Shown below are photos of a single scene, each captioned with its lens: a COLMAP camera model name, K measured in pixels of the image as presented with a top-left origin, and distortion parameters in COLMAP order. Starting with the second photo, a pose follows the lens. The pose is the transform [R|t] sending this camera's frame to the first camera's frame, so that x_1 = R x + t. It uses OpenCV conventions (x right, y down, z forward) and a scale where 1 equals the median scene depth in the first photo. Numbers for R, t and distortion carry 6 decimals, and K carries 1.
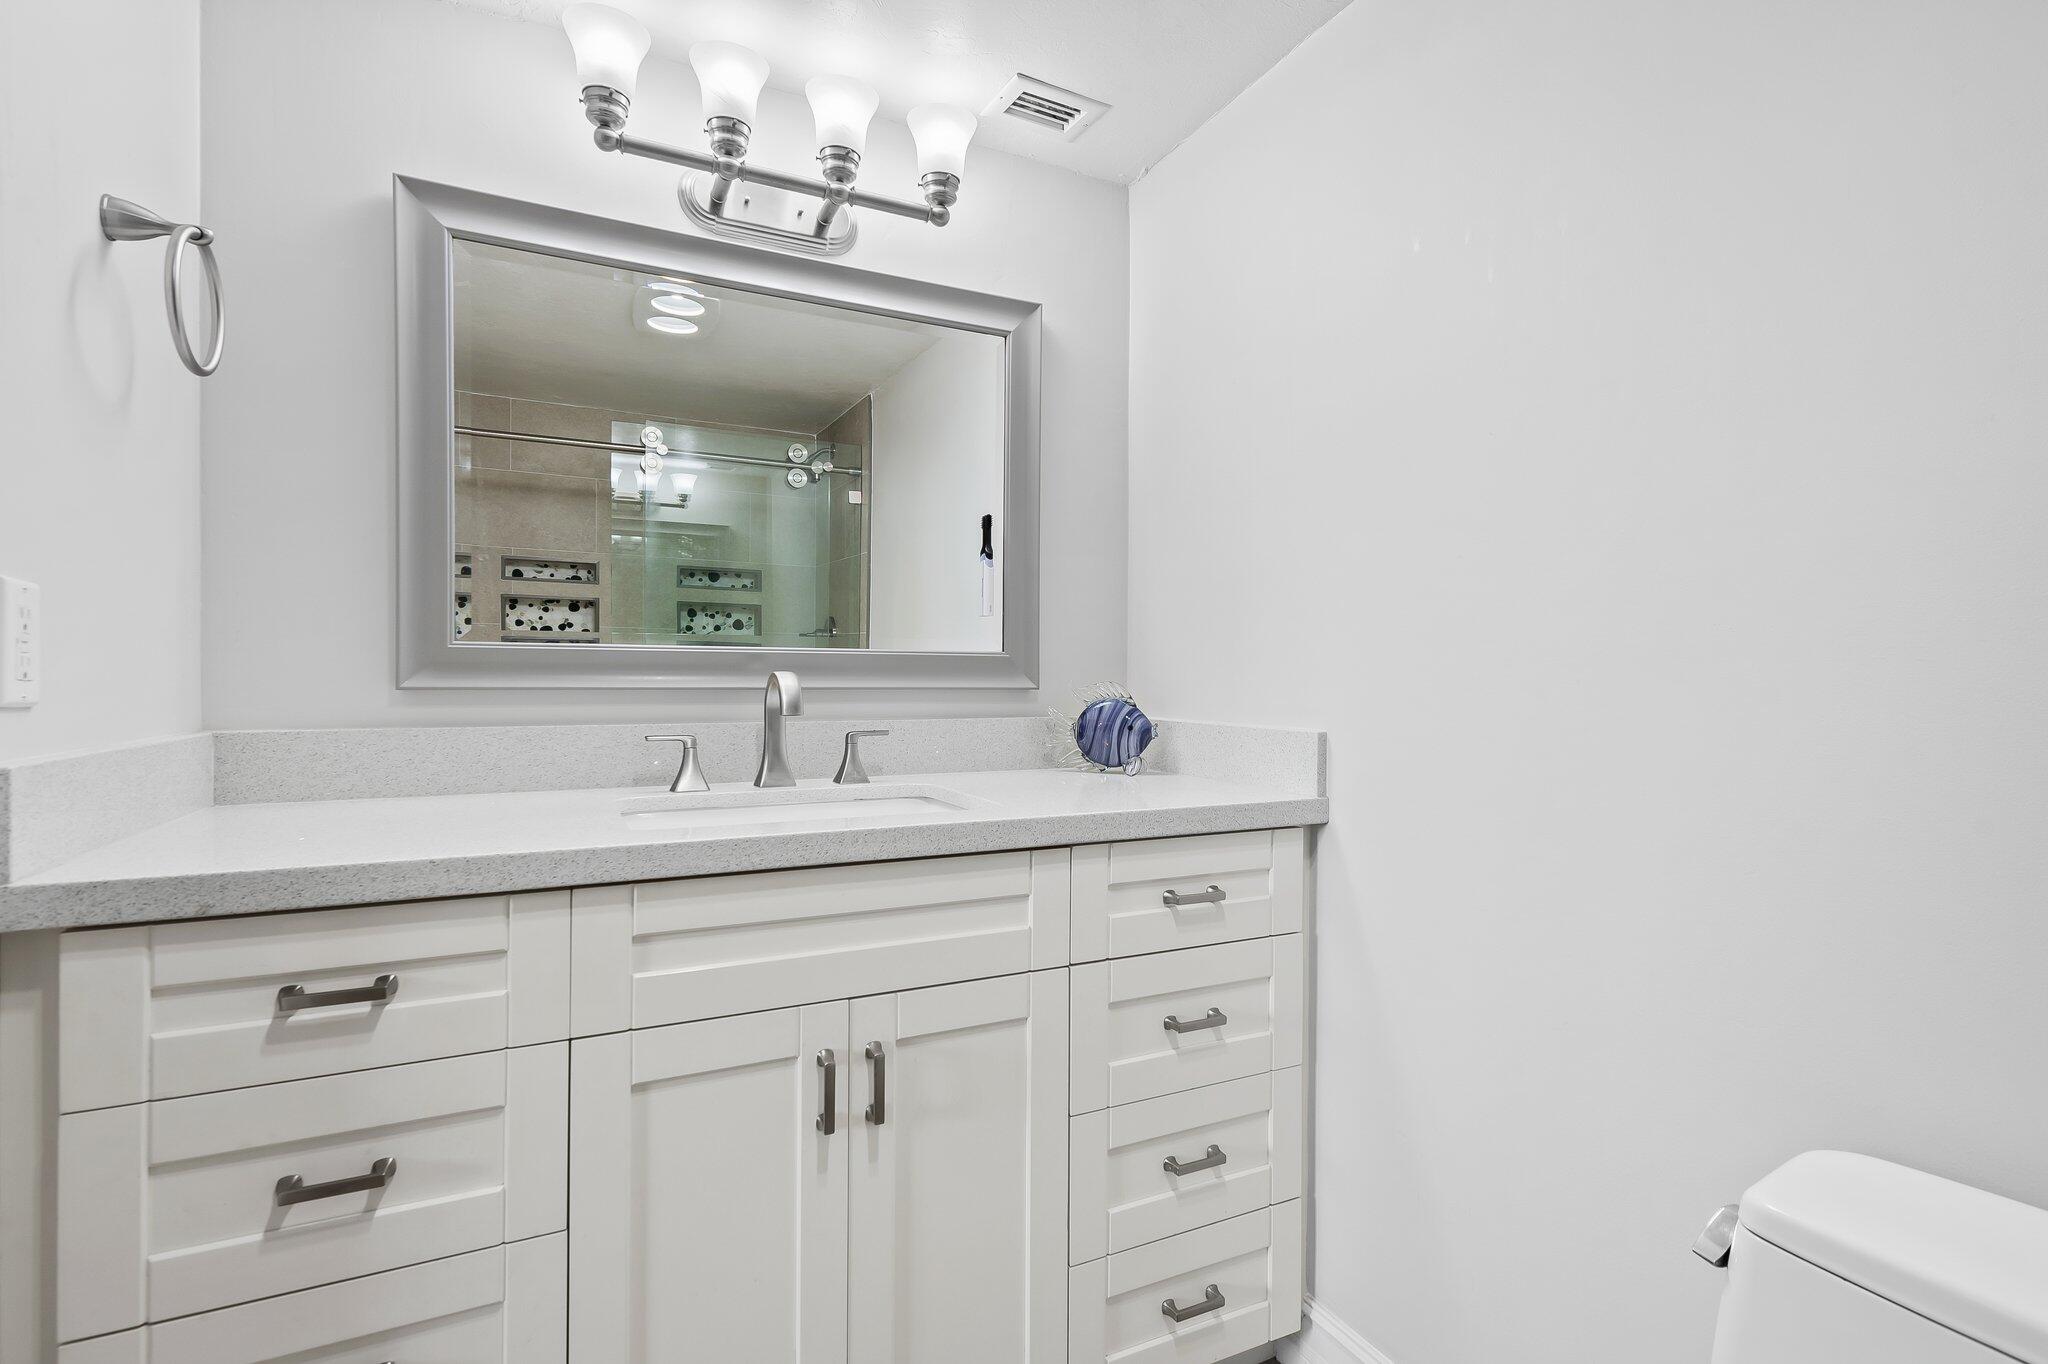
lens RADIAL K [[975.1, 0, 1026.7], [0, 975.1, 676.7], [0, 0, 1]] dist [0.015108, -0.001222]
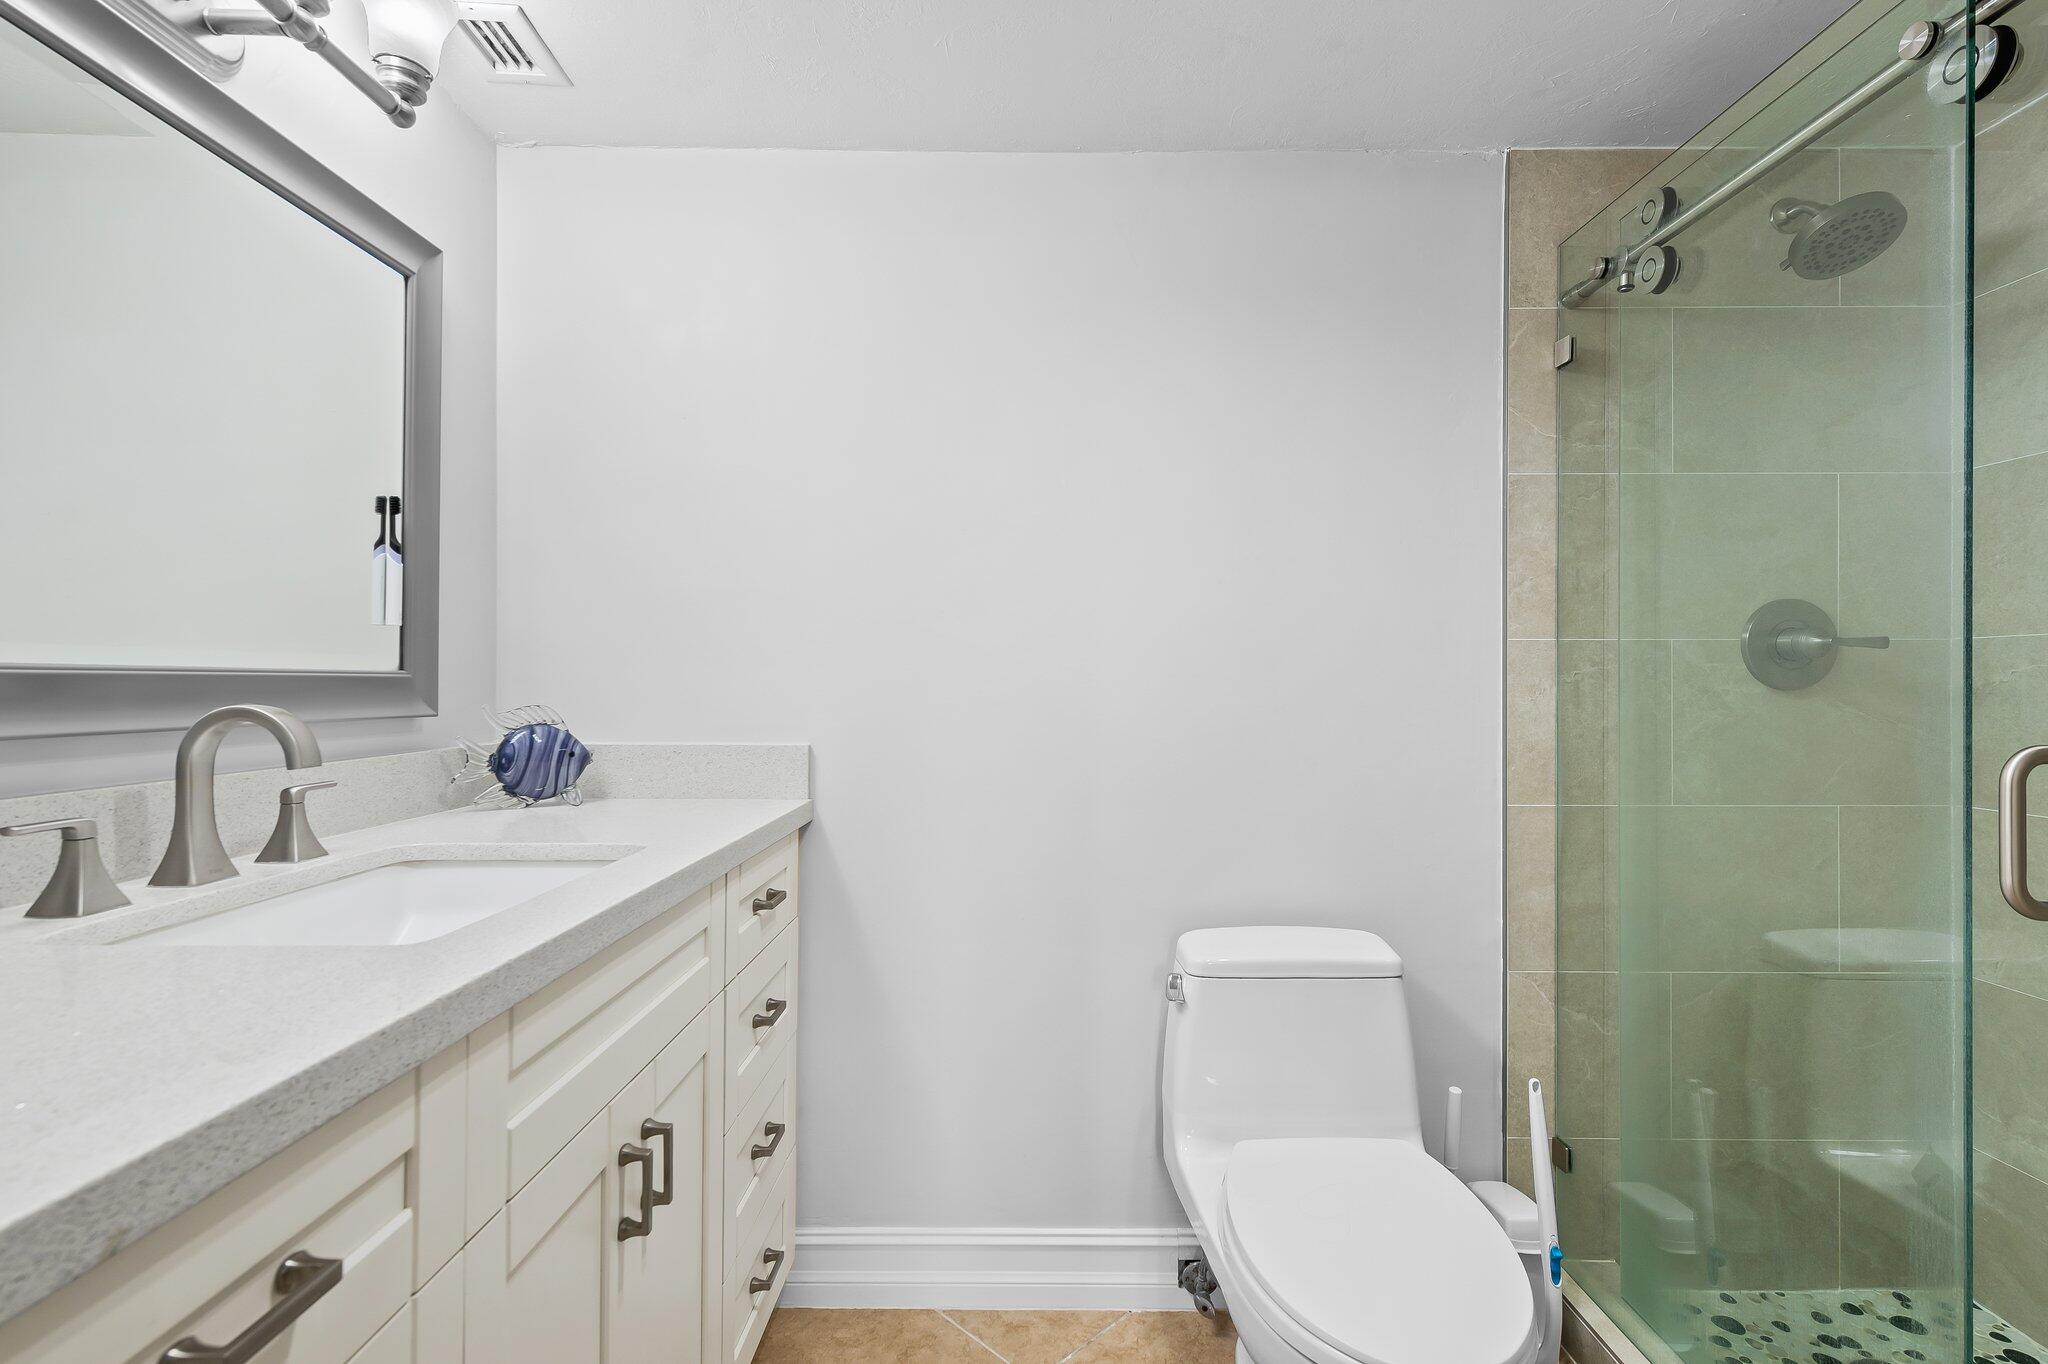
lens RADIAL K [[975.1, 0, 1030.2], [0, 975.1, 681.9], [0, 0, 1]] dist [0.015108, -0.001222]
pose [[0.441553, -0.001619, 0.897233, -0.535551], [-0.001674, 0.999995, 0.002629, -0.020103], [-0.897233, -0.002663, 0.441549, 0.192633]]
